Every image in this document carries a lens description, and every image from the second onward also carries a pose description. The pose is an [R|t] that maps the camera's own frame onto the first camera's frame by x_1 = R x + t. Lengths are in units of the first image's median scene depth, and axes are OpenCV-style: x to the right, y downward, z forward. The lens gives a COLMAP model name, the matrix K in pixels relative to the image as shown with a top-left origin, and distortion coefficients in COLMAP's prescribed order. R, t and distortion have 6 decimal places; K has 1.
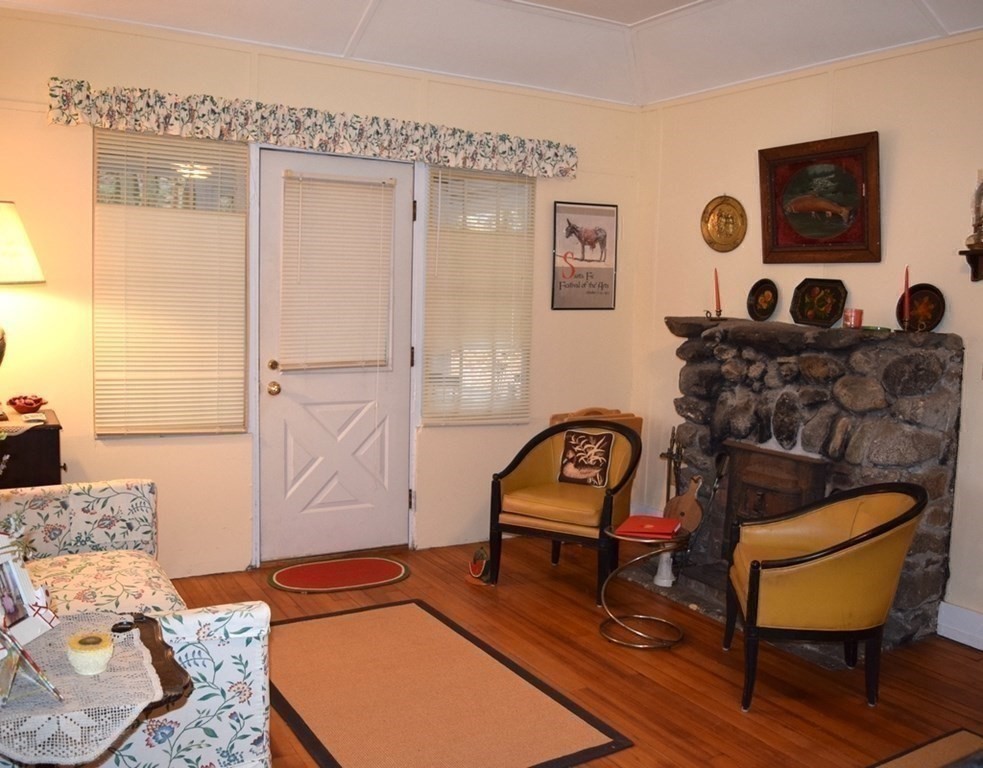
lens RADIAL K [[901.5, 0, 497.7], [0, 901.5, 380.3], [0, 0, 1]] dist [-0.091254, 0.000000]
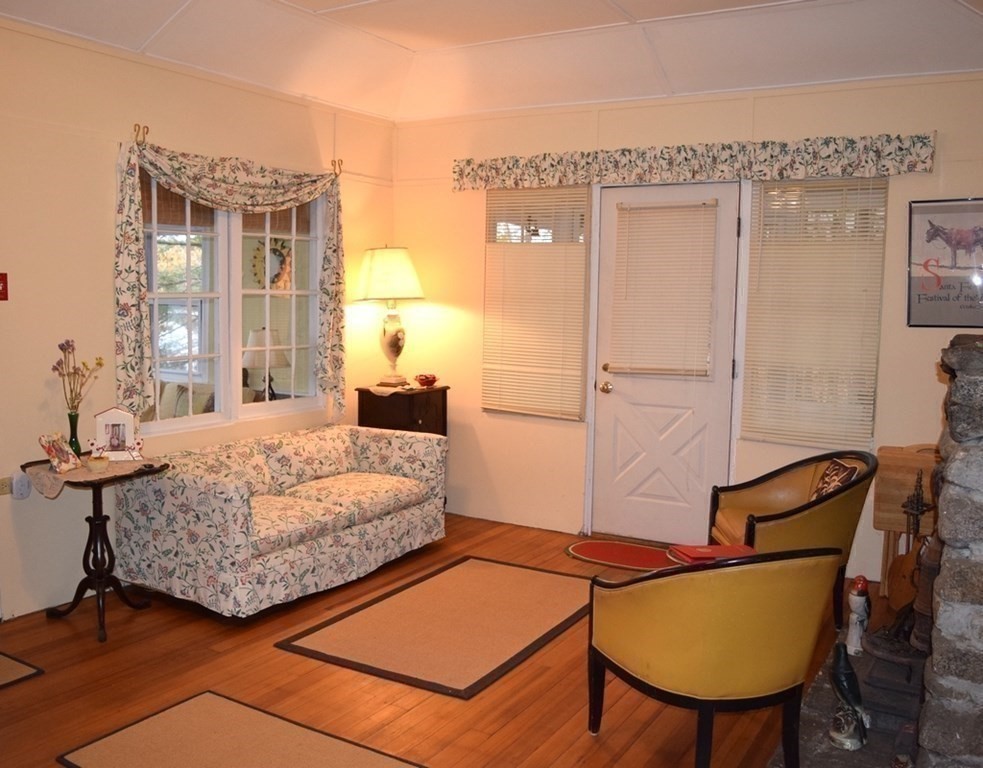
lens RADIAL K [[901.5, 0, 492.0], [0, 901.5, 381.1], [0, 0, 1]] dist [-0.091254, 0.000000]
pose [[0.481610, 0.059146, -0.874388, 0.710004], [-0.088410, 0.995909, 0.018670, -0.008016], [0.871915, 0.068314, 0.484868, 0.285280]]
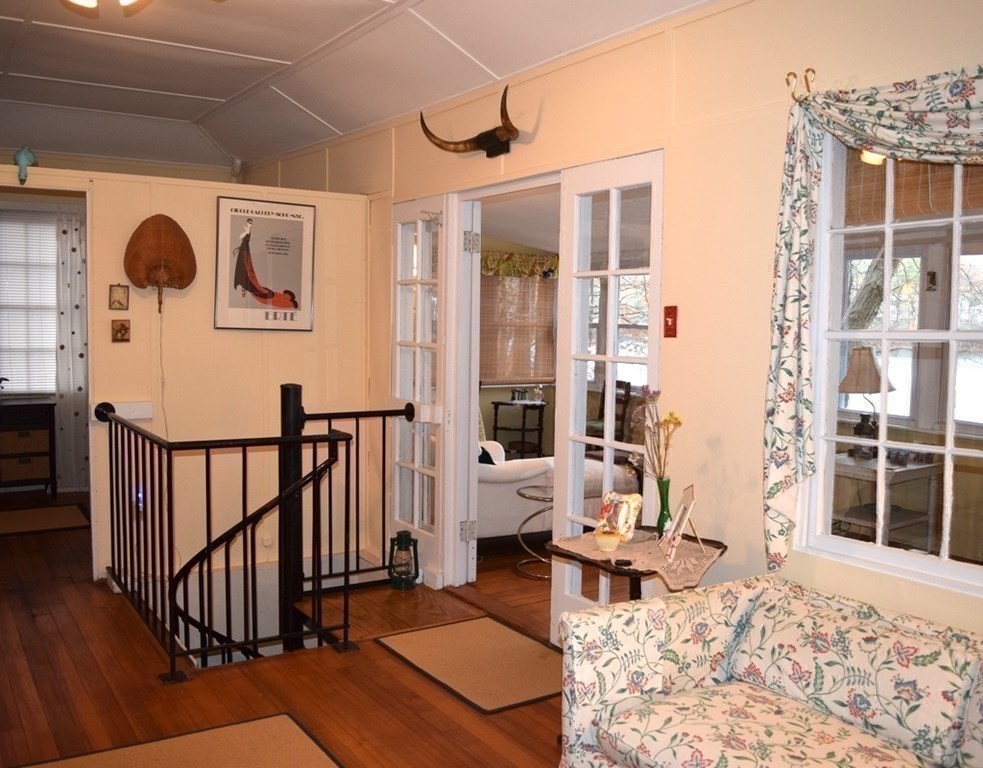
lens RADIAL K [[901.5, 0, 487.0], [0, 901.5, 382.1], [0, 0, 1]] dist [-0.091254, 0.000000]
pose [[-0.998083, -0.041159, -0.046222, -0.049156], [-0.047929, 0.986517, 0.156485, -0.098841], [0.039158, 0.158400, -0.986598, 0.999462]]
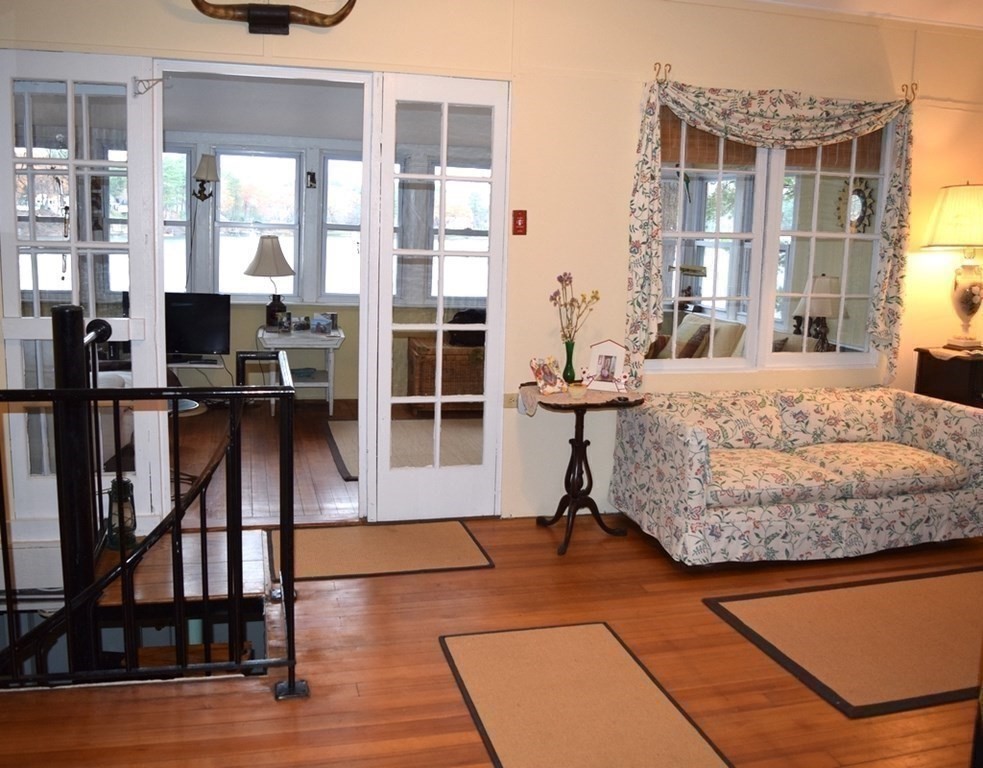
lens RADIAL K [[901.5, 0, 491.1], [0, 901.5, 382.1], [0, 0, 1]] dist [-0.091254, 0.000000]
pose [[-0.272917, 0.120700, -0.954436, 0.691601], [-0.126825, 0.978926, 0.160062, -0.023263], [0.953641, 0.164730, -0.251857, 0.509698]]
